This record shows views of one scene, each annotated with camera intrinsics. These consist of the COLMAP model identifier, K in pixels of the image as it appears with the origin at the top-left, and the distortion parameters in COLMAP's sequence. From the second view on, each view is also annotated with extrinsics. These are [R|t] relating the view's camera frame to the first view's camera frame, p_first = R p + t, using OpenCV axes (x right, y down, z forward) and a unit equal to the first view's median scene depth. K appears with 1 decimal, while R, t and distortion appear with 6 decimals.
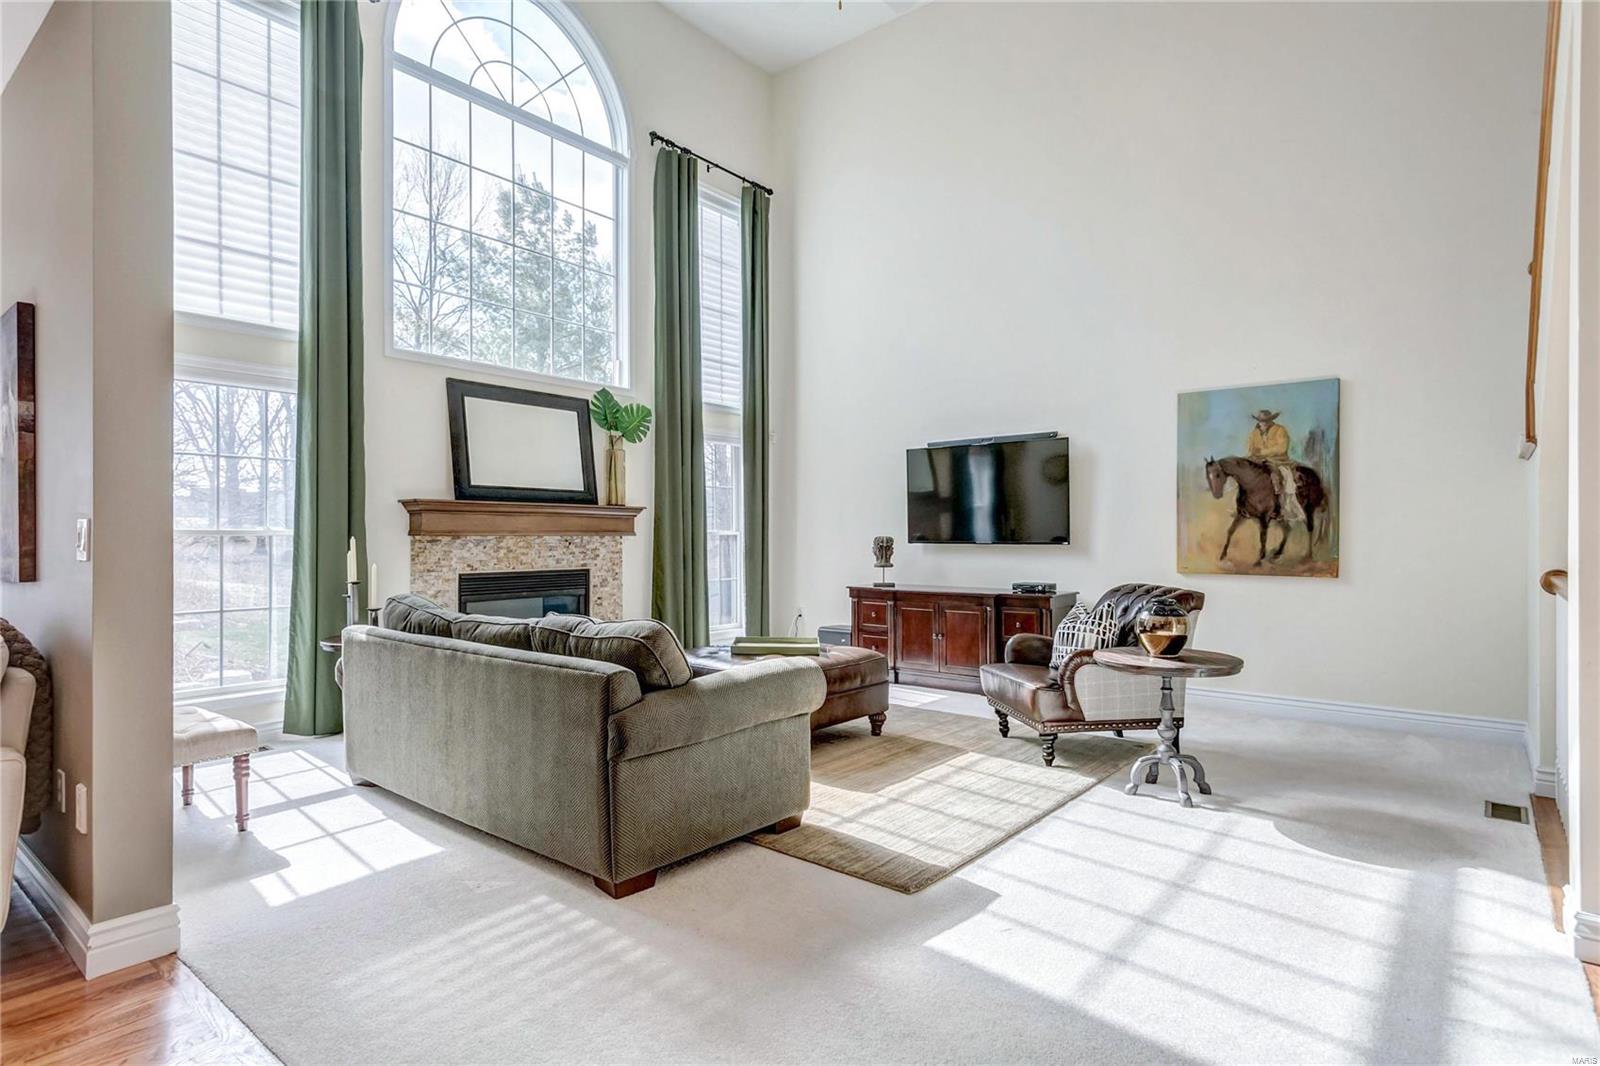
lens RADIAL K [[833.0, 0, 798.8], [0, 833.0, 532.6], [0, 0, 1]] dist [0.015955, -0.003716]
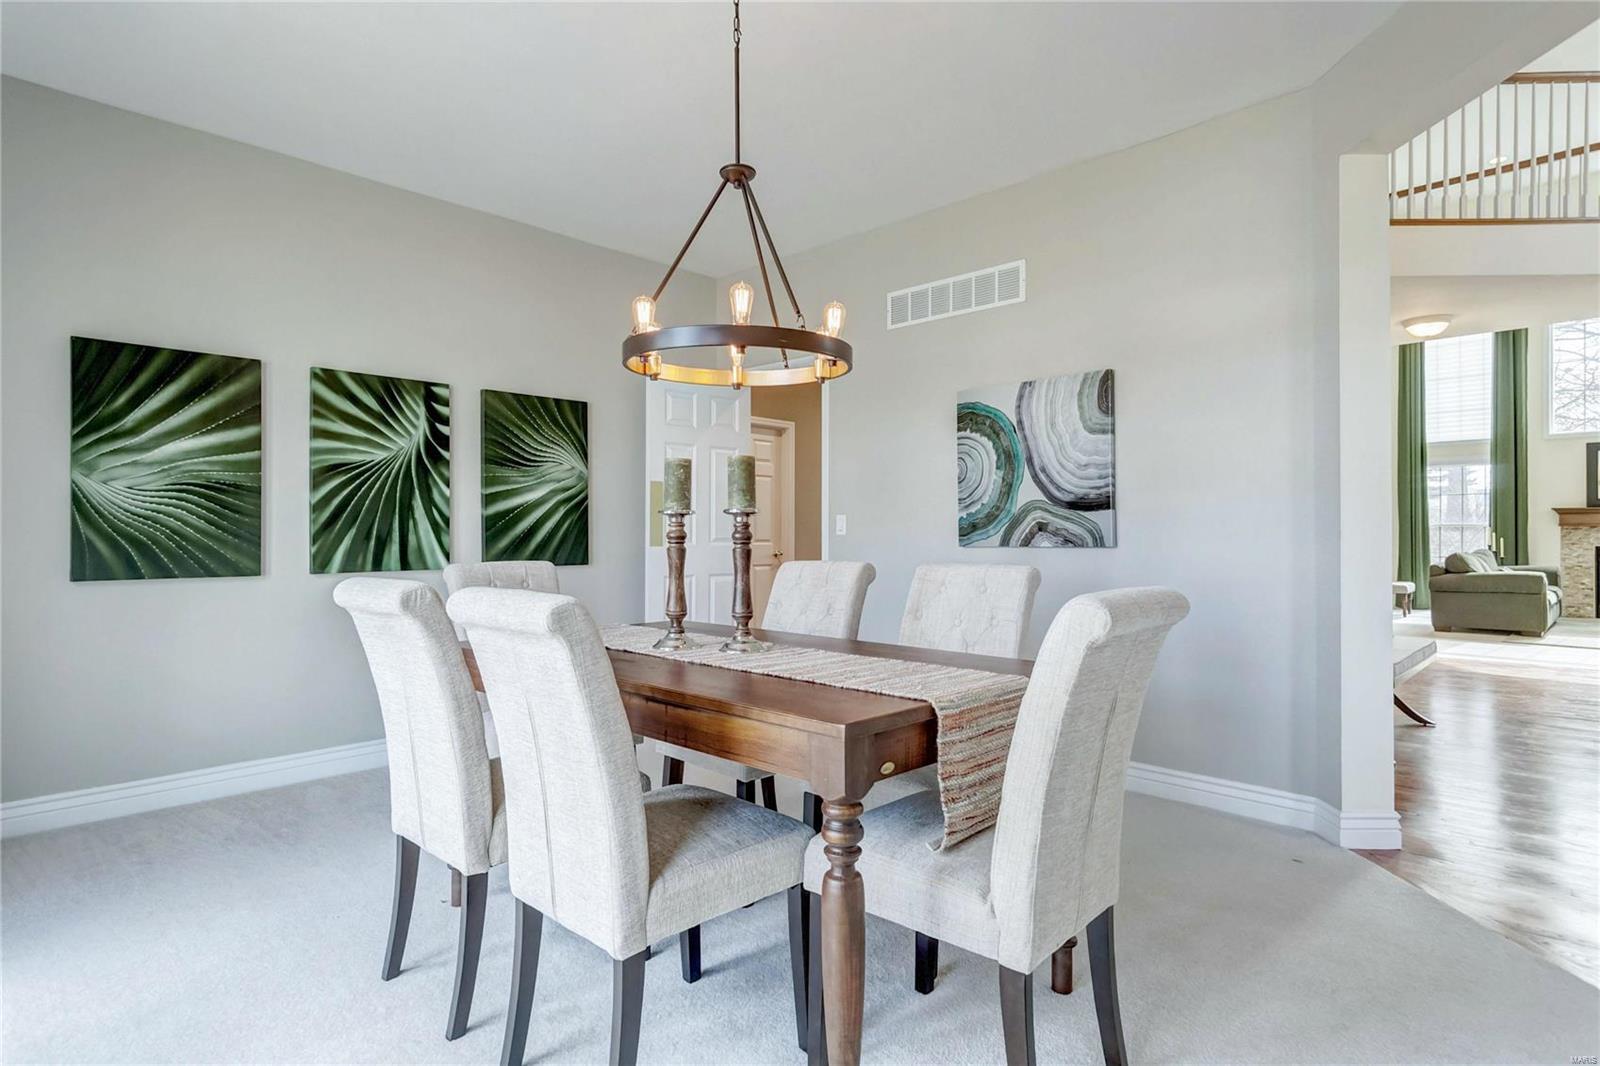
lens RADIAL K [[833.0, 0, 798.9], [0, 833.0, 531.8], [0, 0, 1]] dist [0.015955, -0.003716]
pose [[-0.092611, 0.002021, -0.995700, 1.429008], [0.003492, 0.999992, 0.001705, 0.006772], [0.995696, -0.003319, -0.092617, -0.529478]]
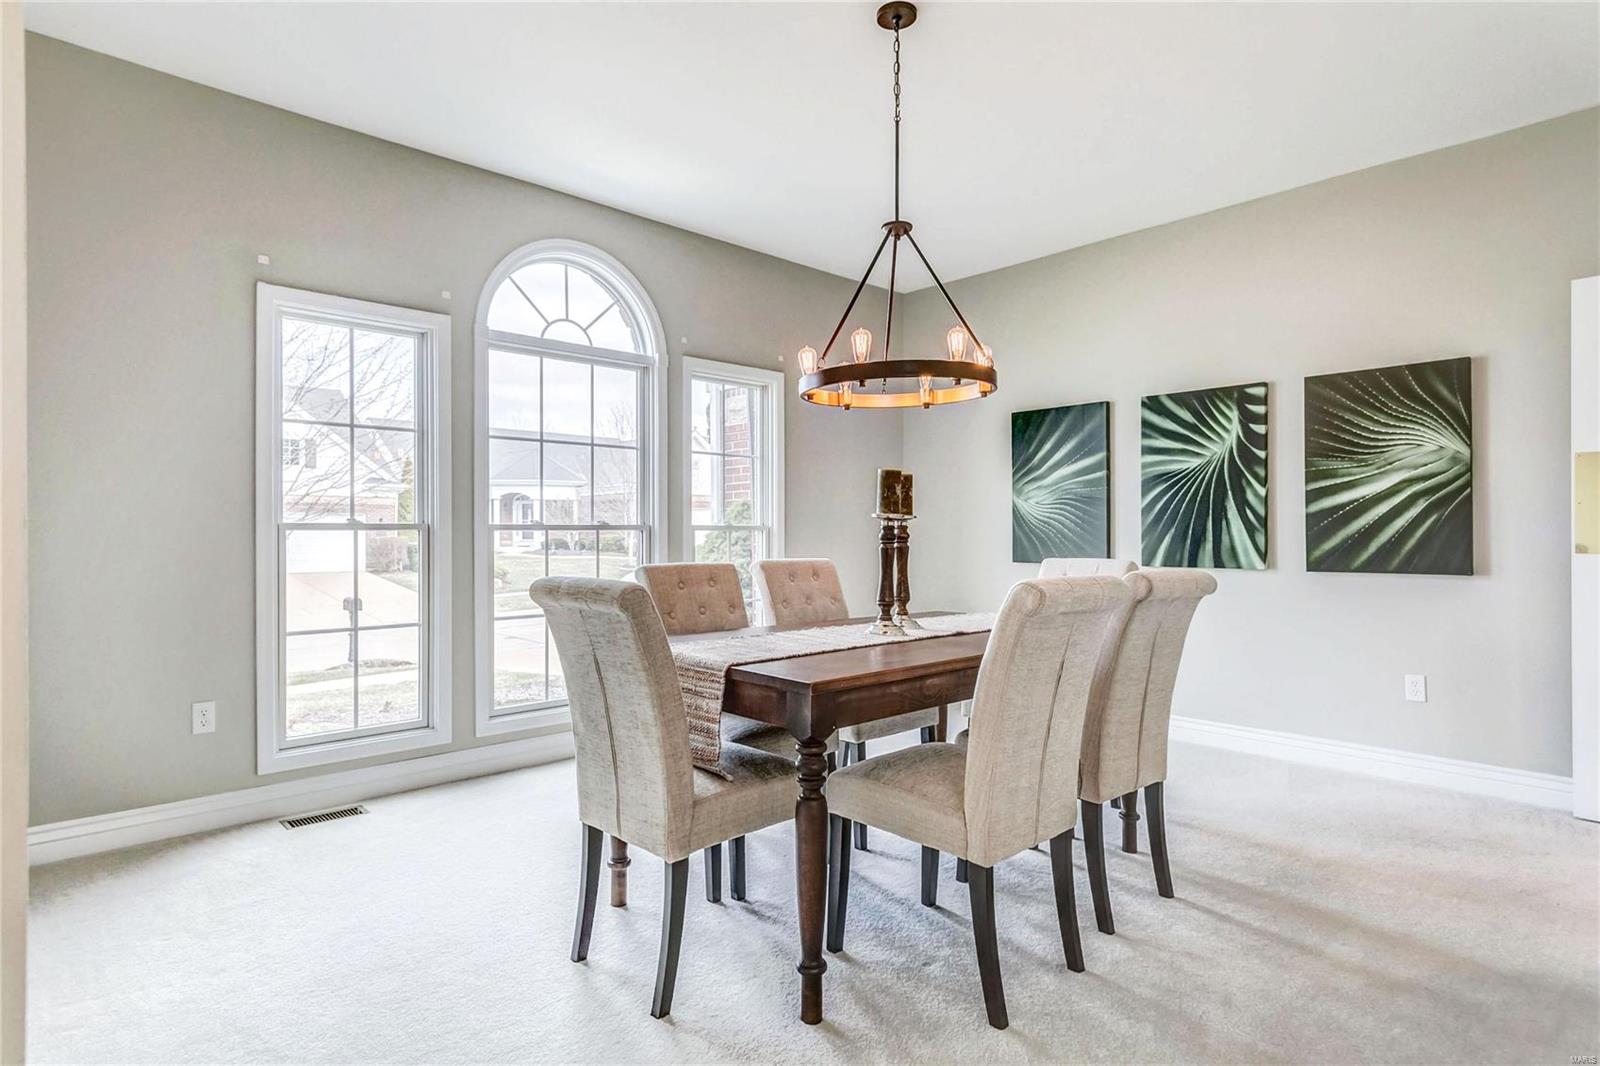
lens RADIAL K [[833.0, 0, 788.5], [0, 833.0, 528.5], [0, 0, 1]] dist [0.015955, -0.003716]
pose [[-0.992692, 0.006169, 0.120515, 1.094523], [0.005384, 0.999962, -0.006841, 0.007011], [-0.120552, -0.006142, -0.992688, -0.180899]]
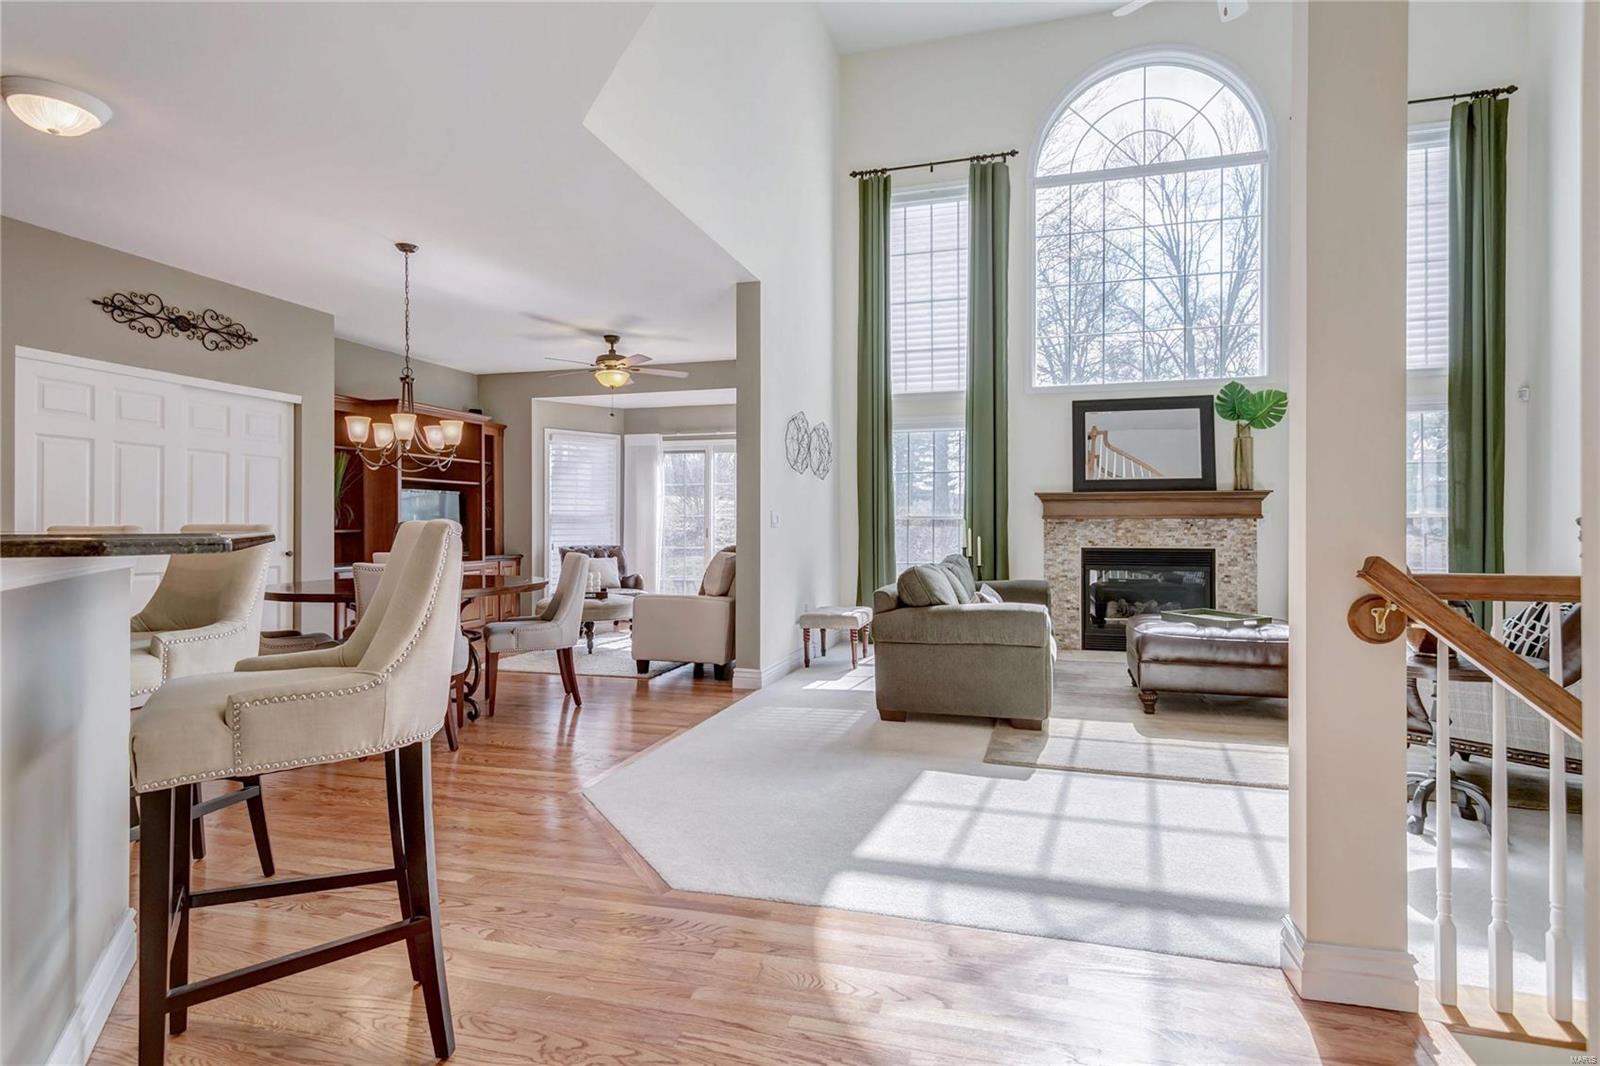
lens RADIAL K [[833.0, 0, 793.1], [0, 833.0, 529.8], [0, 0, 1]] dist [0.015955, -0.003716]
pose [[0.383272, 0.003731, -0.923628, 0.551343], [0.002037, 0.999986, 0.004885, 0.011813], [0.923633, -0.003753, 0.383259, 0.063346]]
